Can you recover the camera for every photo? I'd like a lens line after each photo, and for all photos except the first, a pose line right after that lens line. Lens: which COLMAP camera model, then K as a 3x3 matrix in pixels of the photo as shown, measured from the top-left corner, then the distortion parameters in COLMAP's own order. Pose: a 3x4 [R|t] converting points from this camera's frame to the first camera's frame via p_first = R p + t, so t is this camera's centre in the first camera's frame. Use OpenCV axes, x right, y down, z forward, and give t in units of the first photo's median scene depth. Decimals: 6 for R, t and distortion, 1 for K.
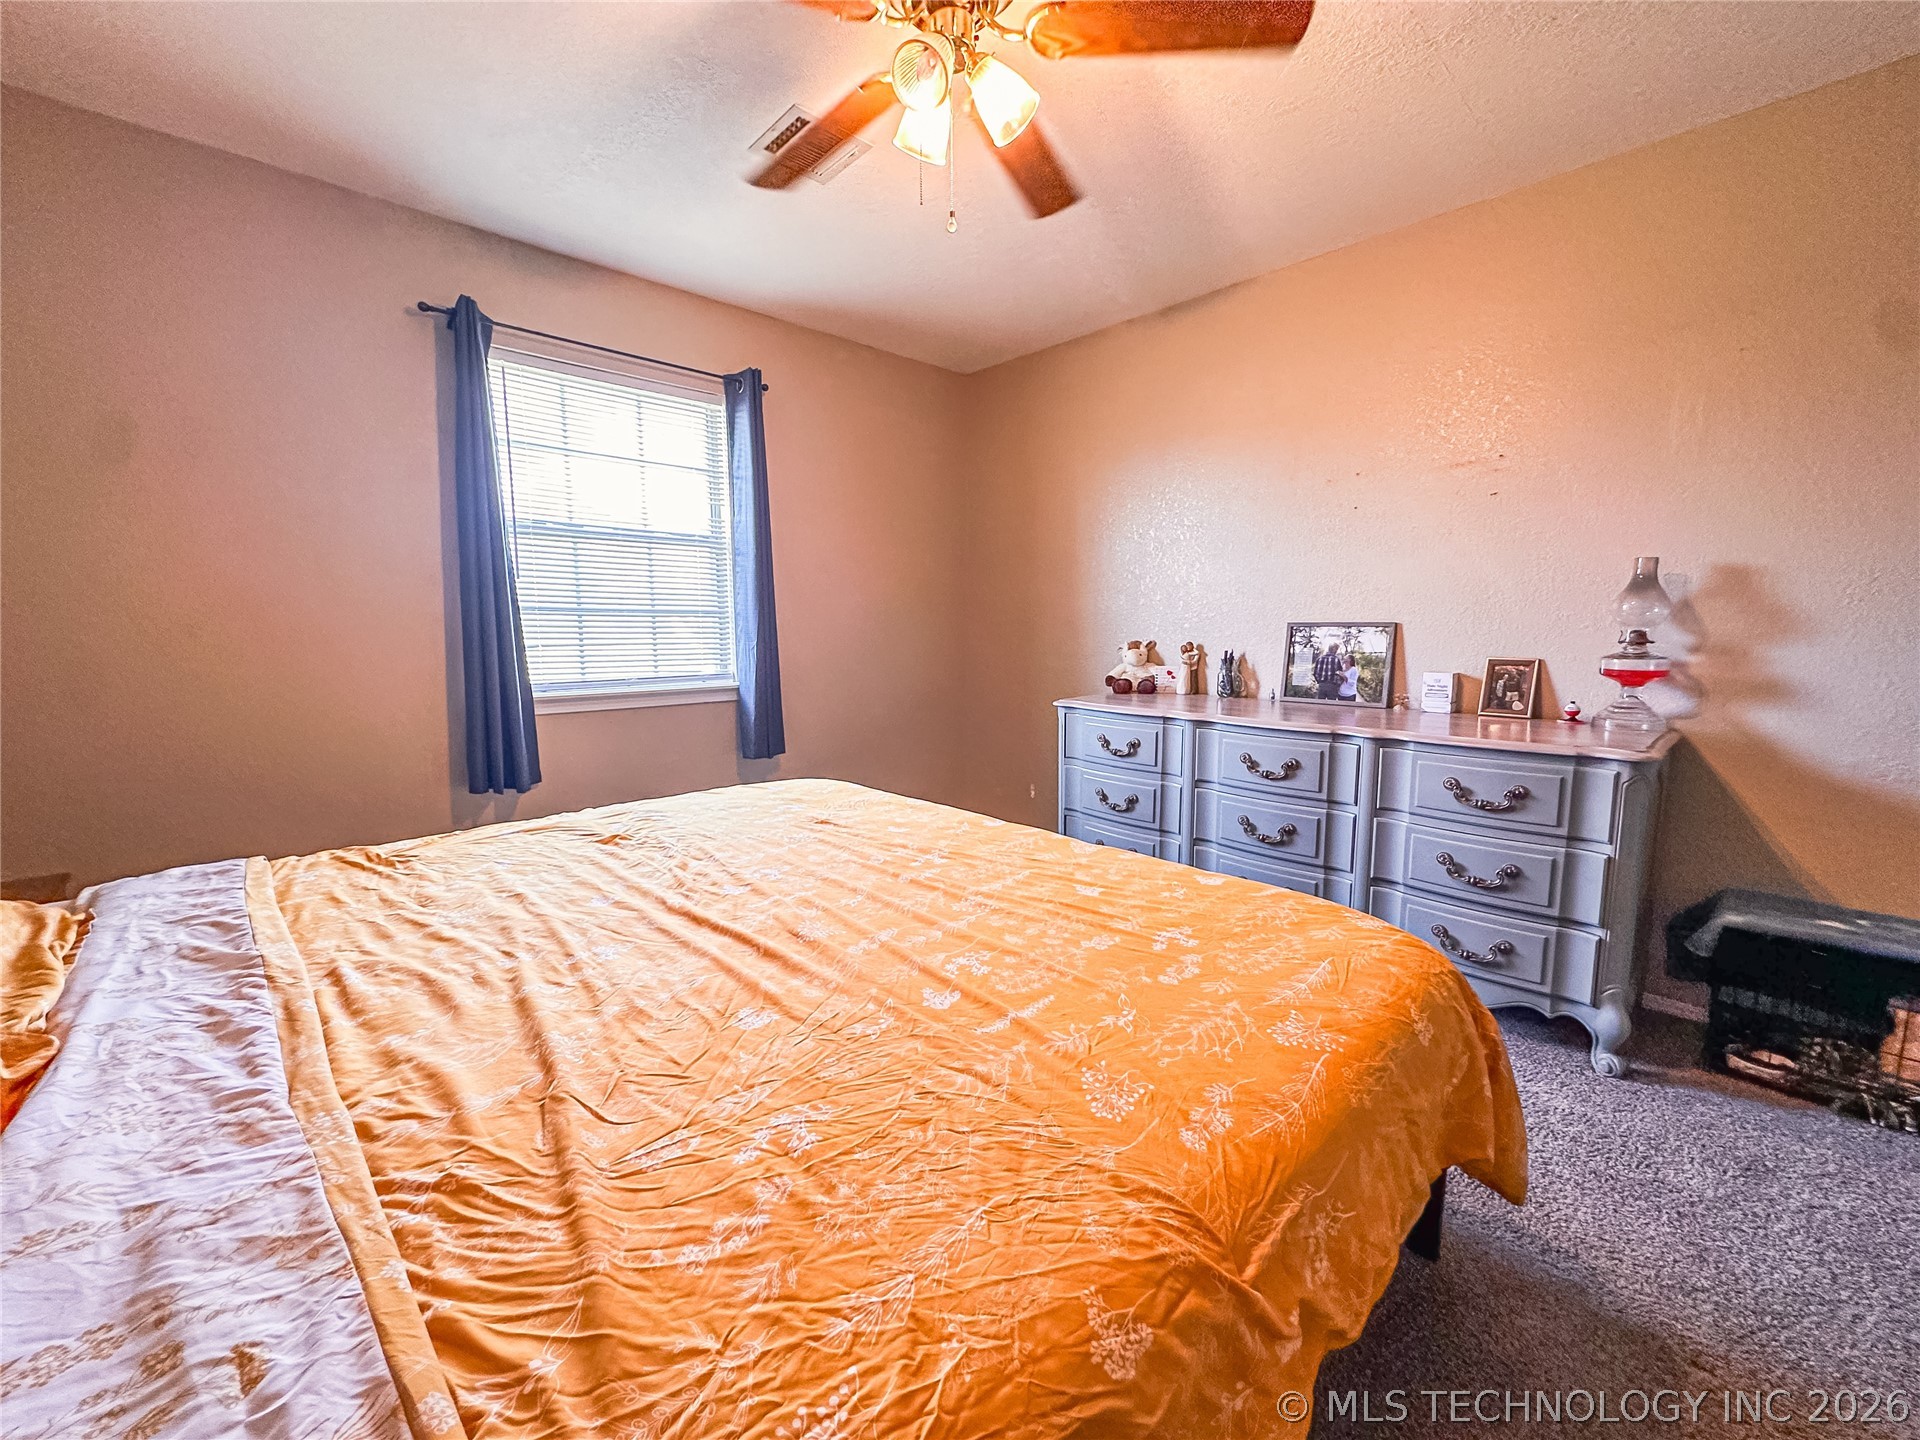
lens RADIAL K [[768.4, 0, 962.7], [0, 768.4, 721.4], [0, 0, 1]] dist [0.000297, -0.000173]
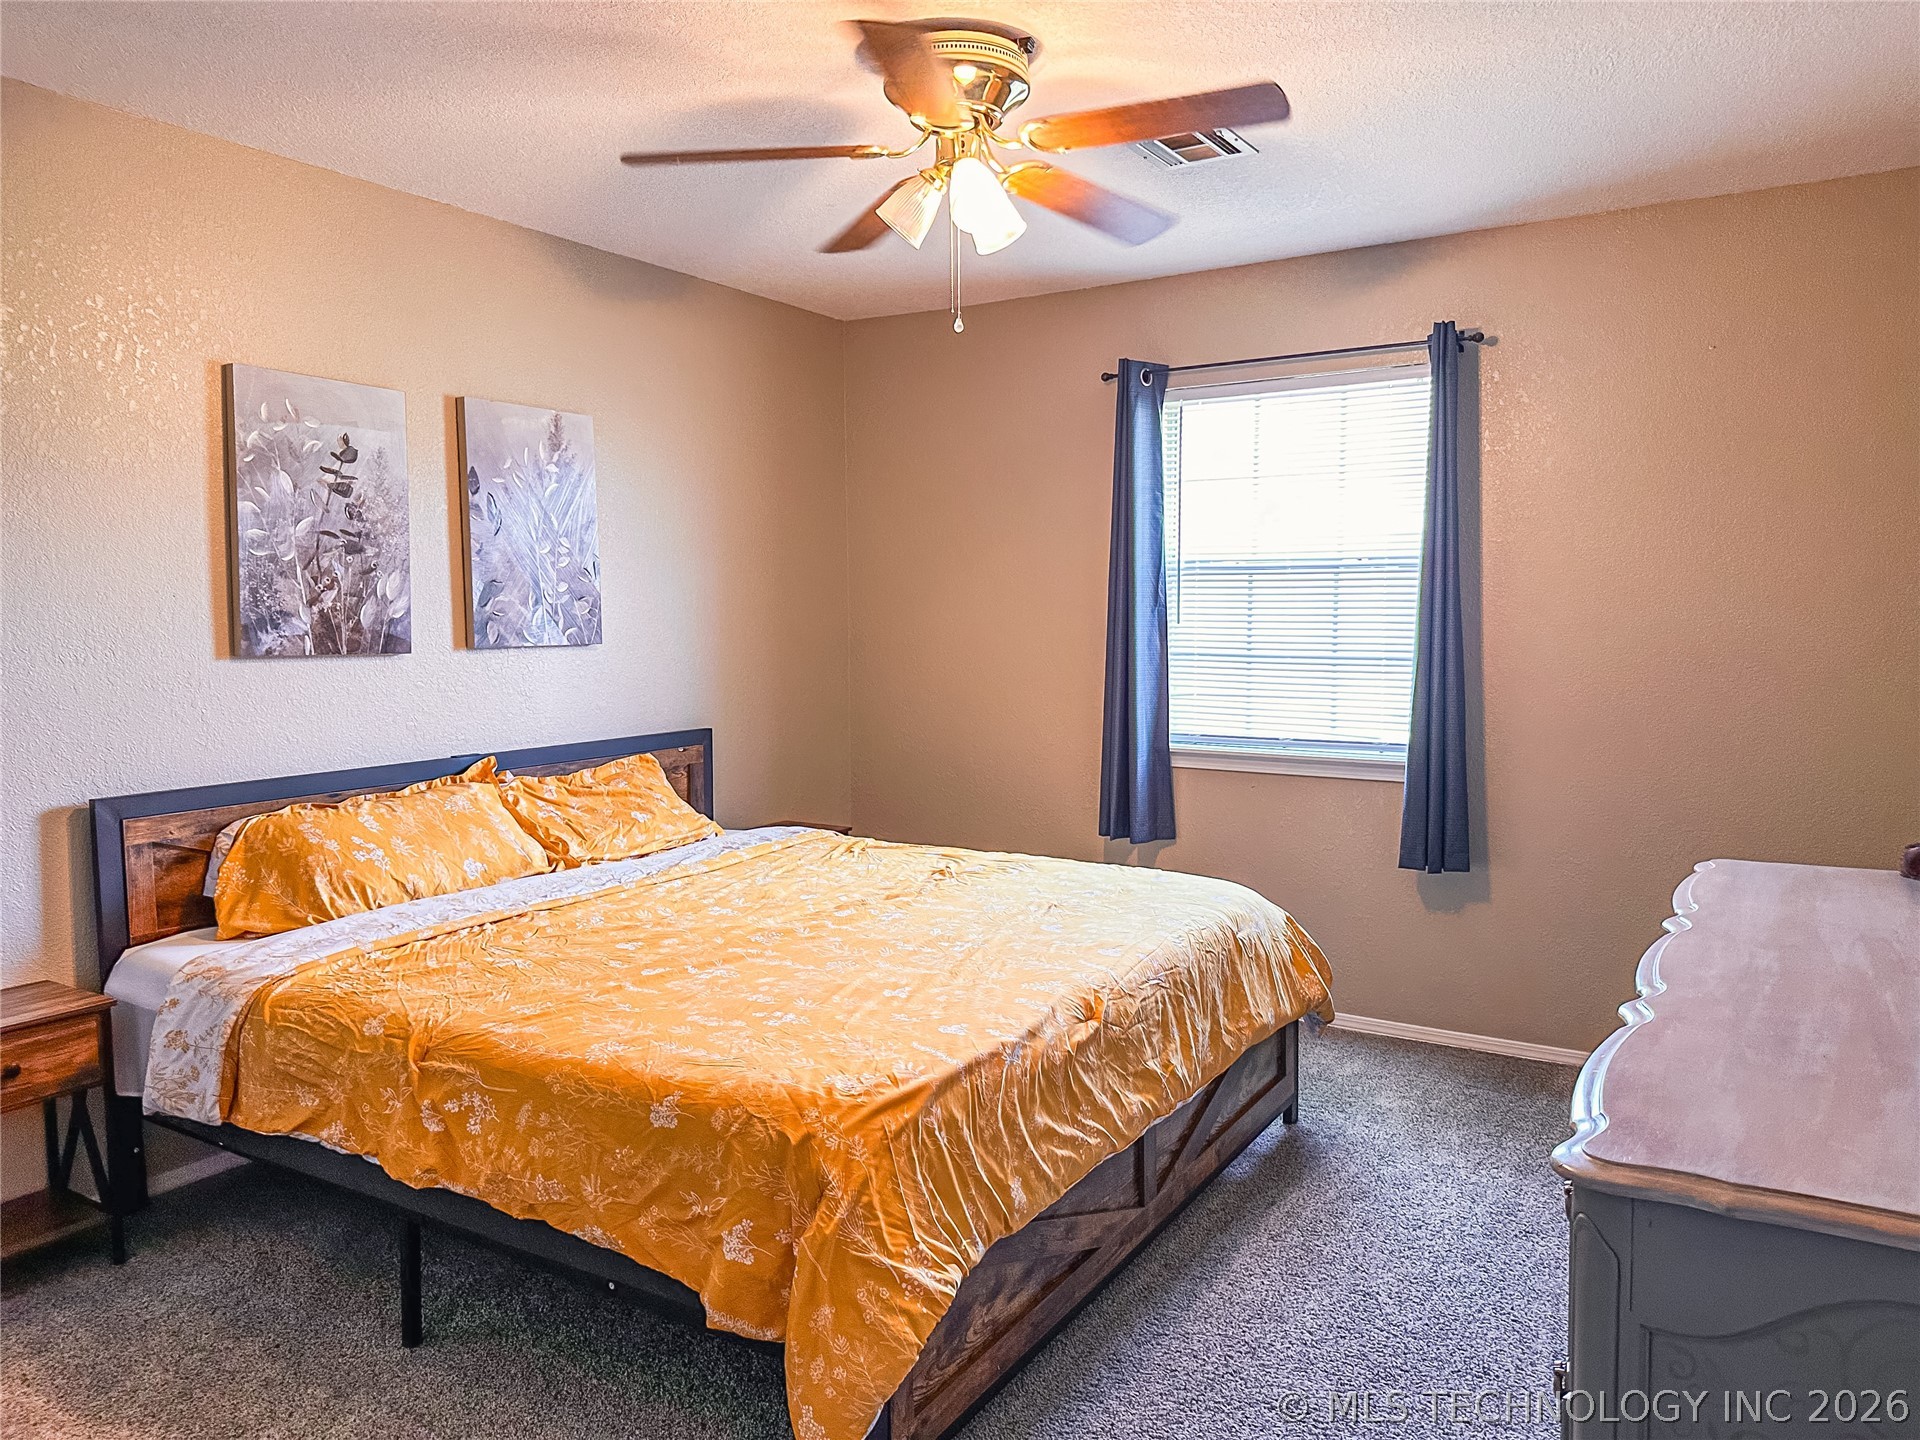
lens RADIAL K [[1333.8, 0, 958.4], [0, 1333.8, 727.7], [0, 0, 1]] dist [0.062561, -0.067431]
pose [[0.237968, 0.084746, -0.967569, 1.103964], [-0.124579, 0.990621, 0.056125, -0.132155], [0.963250, 0.107183, 0.246294, 0.390626]]
